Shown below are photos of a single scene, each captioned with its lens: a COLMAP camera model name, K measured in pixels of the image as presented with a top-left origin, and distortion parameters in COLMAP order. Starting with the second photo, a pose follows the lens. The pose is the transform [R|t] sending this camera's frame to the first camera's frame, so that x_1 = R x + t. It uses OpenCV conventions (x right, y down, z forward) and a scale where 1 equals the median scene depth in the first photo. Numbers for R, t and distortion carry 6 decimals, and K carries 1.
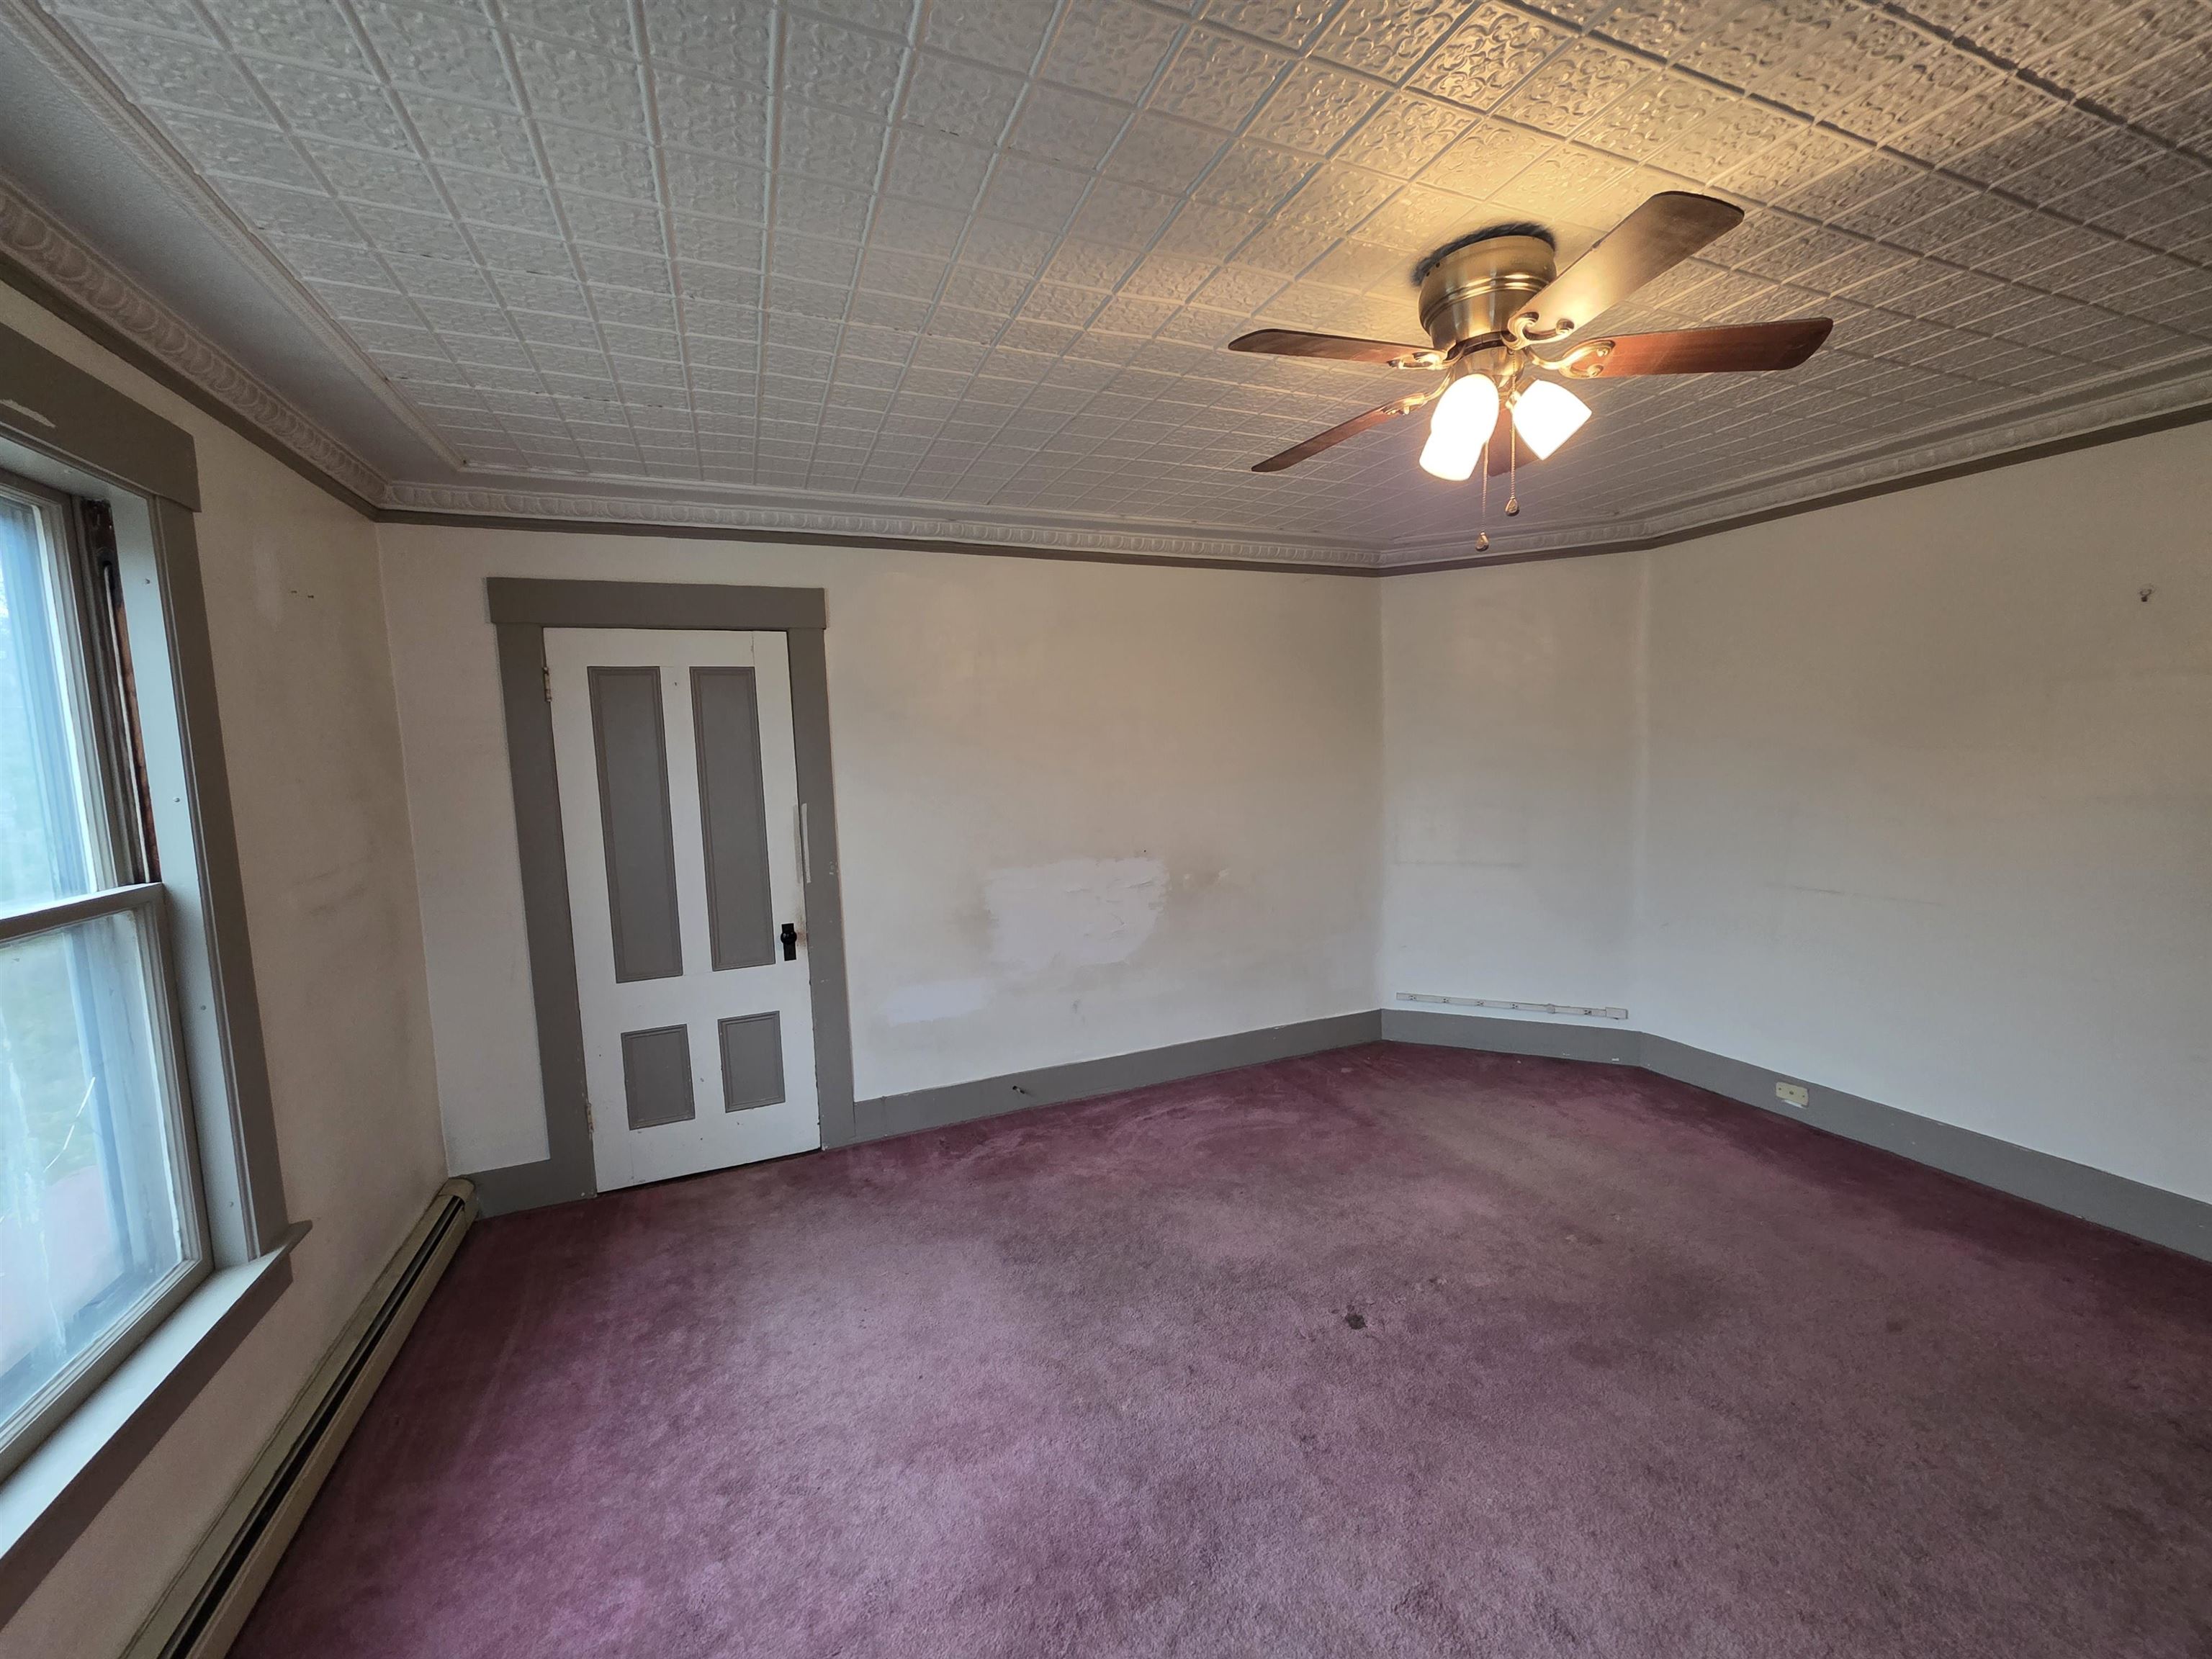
lens RADIAL K [[878.3, 0, 1116.4], [0, 878.3, 820.1], [0, 0, 1]] dist [-0.001497, -0.000325]
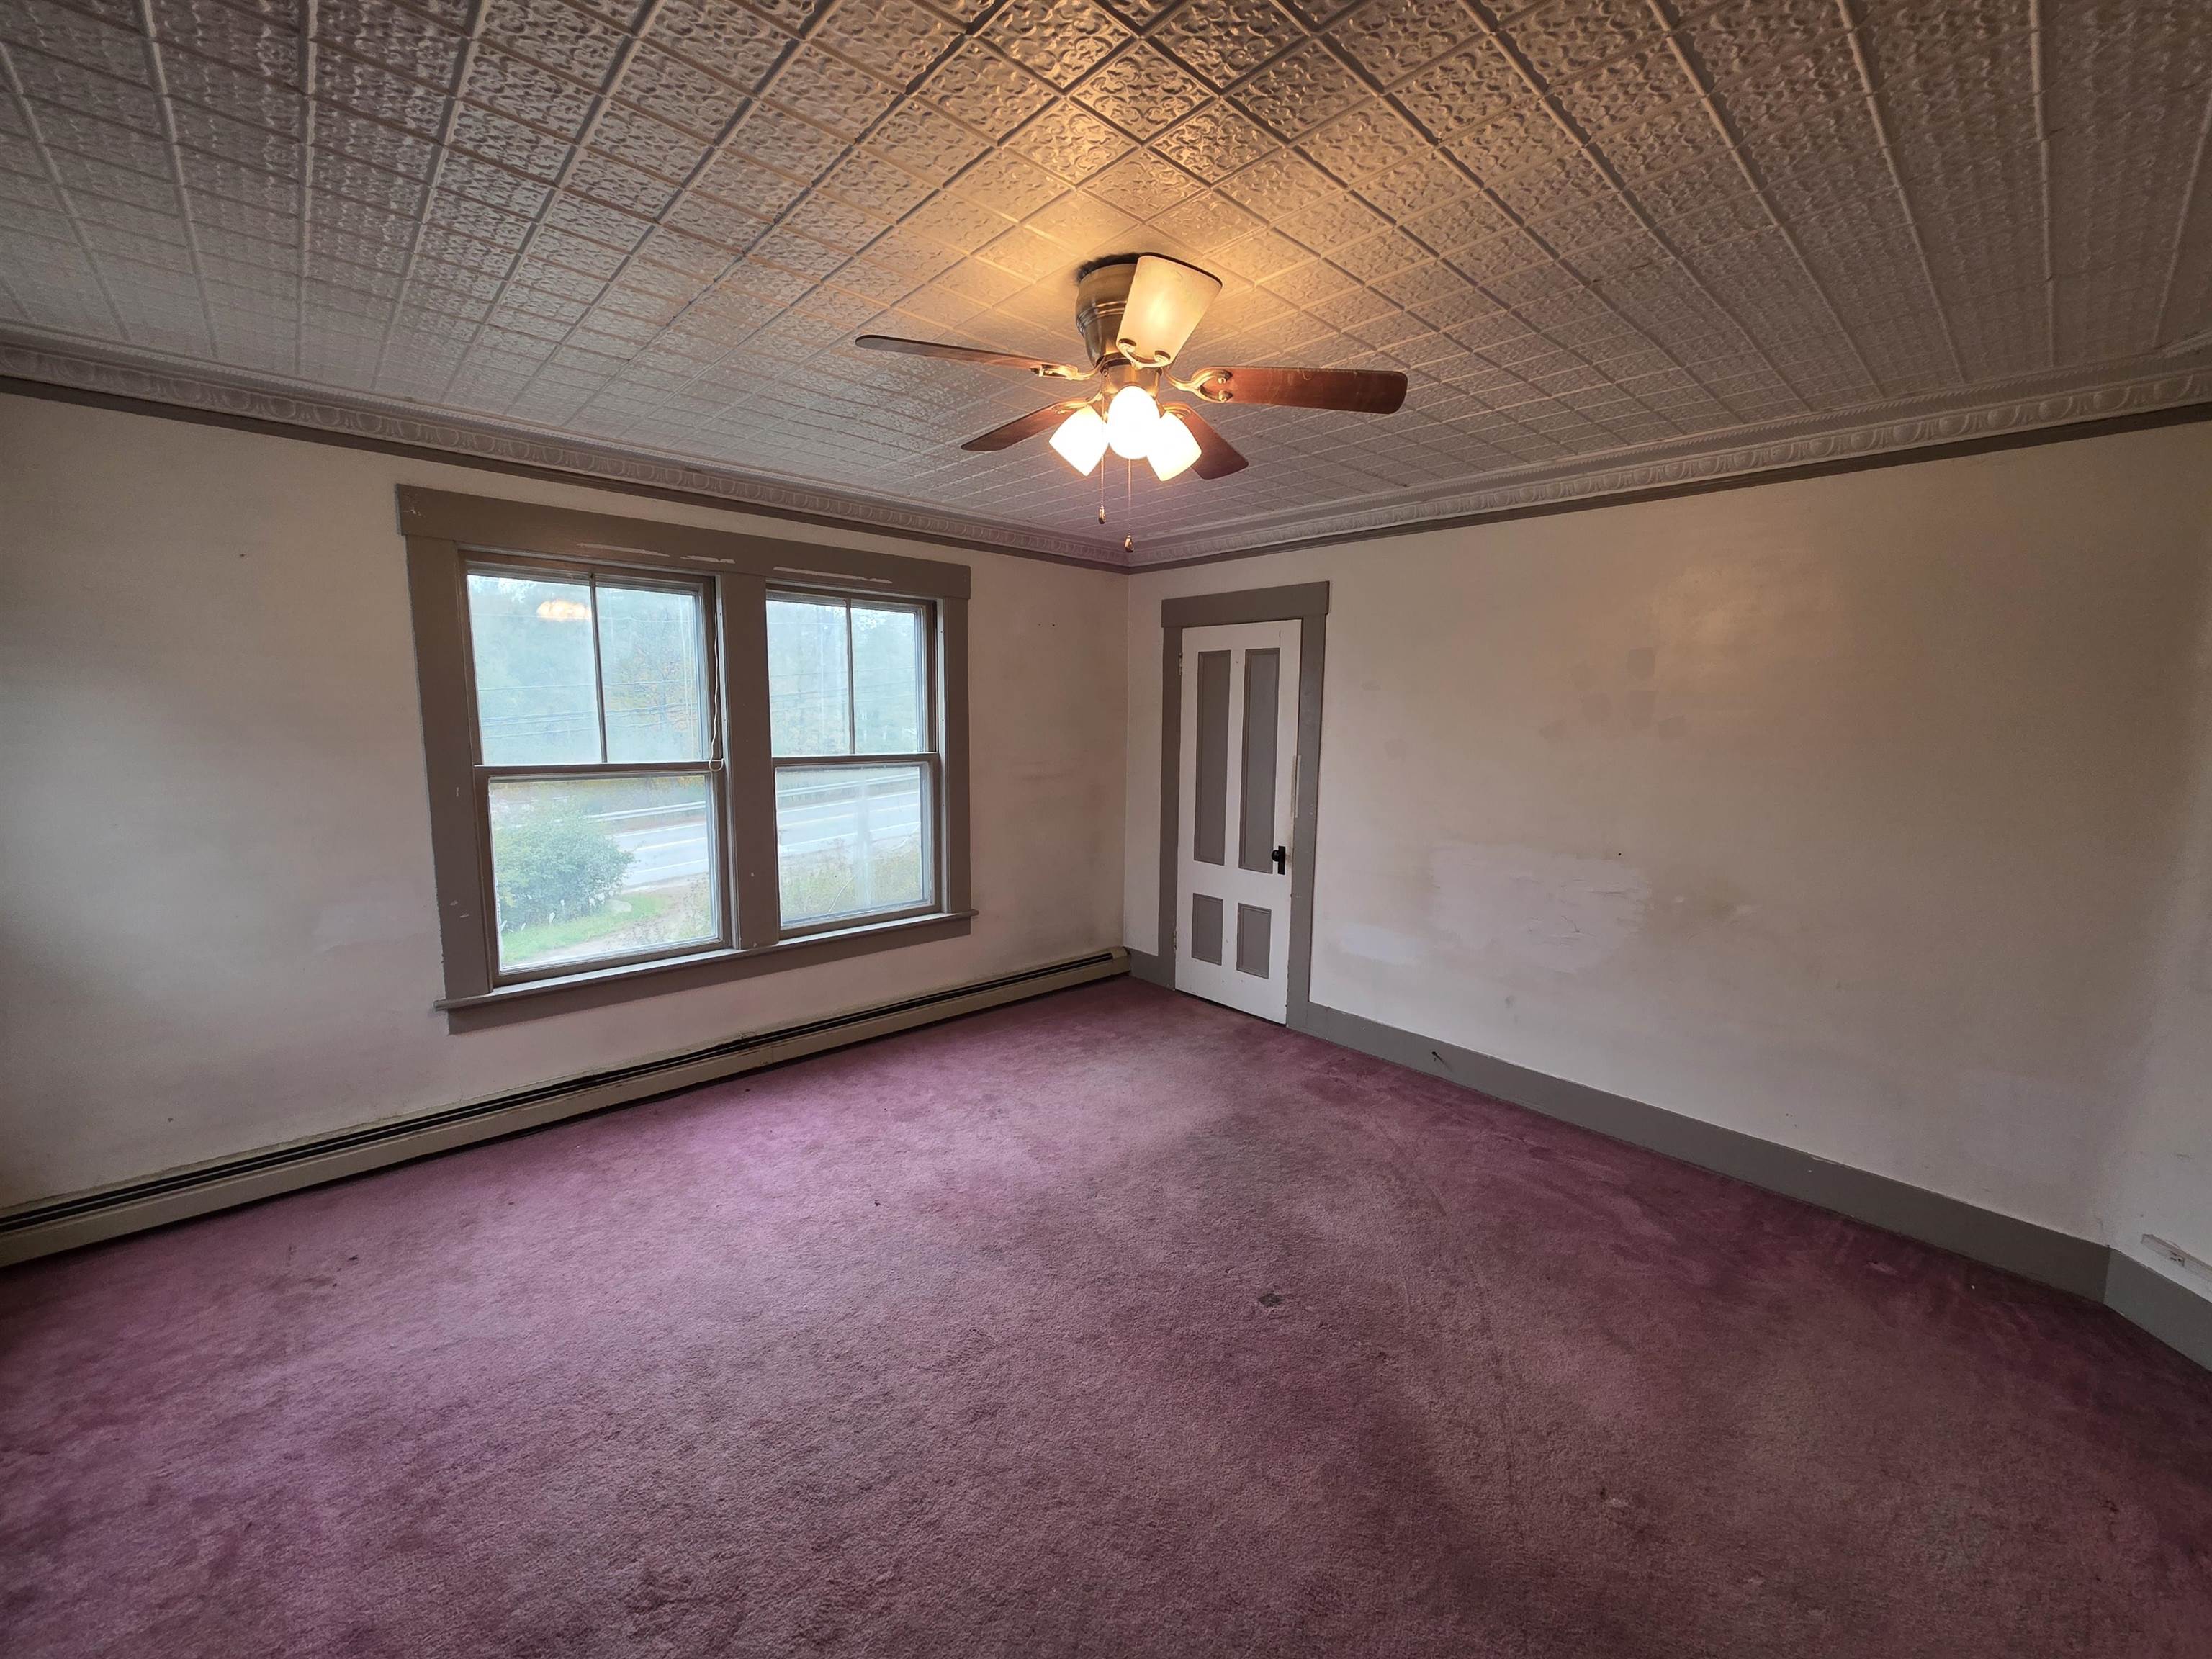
lens RADIAL K [[878.3, 0, 1116.4], [0, 878.3, 820.1], [0, 0, 1]] dist [-0.001497, -0.000325]
pose [[0.333743, 0.153295, -0.930116, 0.772943], [-0.110753, 0.986232, 0.122803, -0.054014], [0.936135, 0.062029, 0.346126, 0.329561]]
